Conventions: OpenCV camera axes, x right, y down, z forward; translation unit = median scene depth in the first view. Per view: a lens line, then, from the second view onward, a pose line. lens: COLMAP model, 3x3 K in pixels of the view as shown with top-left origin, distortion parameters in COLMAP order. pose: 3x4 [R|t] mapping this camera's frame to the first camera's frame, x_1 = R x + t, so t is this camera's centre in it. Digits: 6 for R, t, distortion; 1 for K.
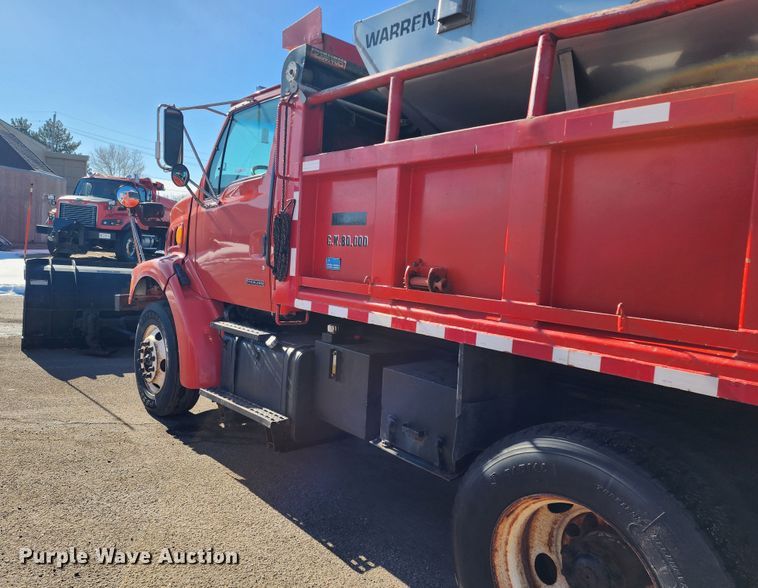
lens RADIAL K [[539.2, 0, 408.4], [0, 539.2, 283.5], [0, 0, 1]] dist [0.045765, -0.006273]
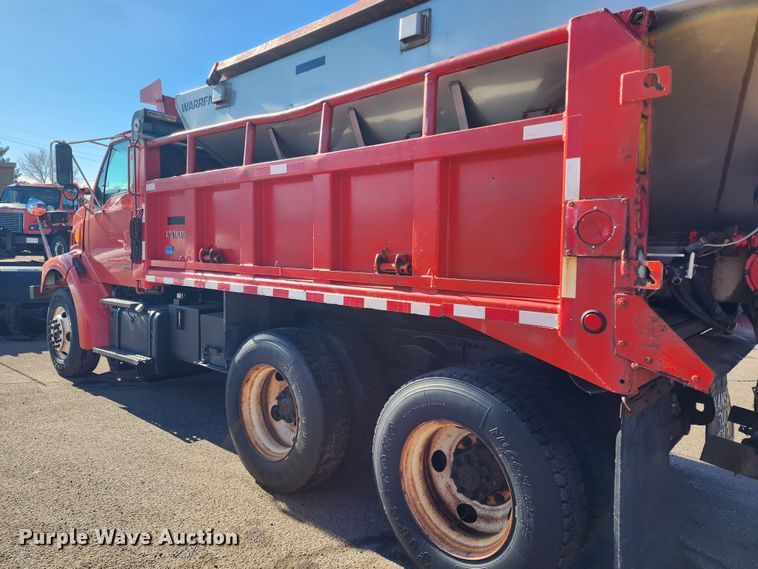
lens RADIAL K [[517.4, 0, 415.6], [0, 517.4, 269.9], [0, 0, 1]] dist [0.060991, -0.043712]
pose [[0.992947, -0.047077, 0.108807, 0.241247], [0.047844, 0.998845, -0.004448, 0.036121], [-0.108472, 0.009622, 0.994053, -0.339873]]
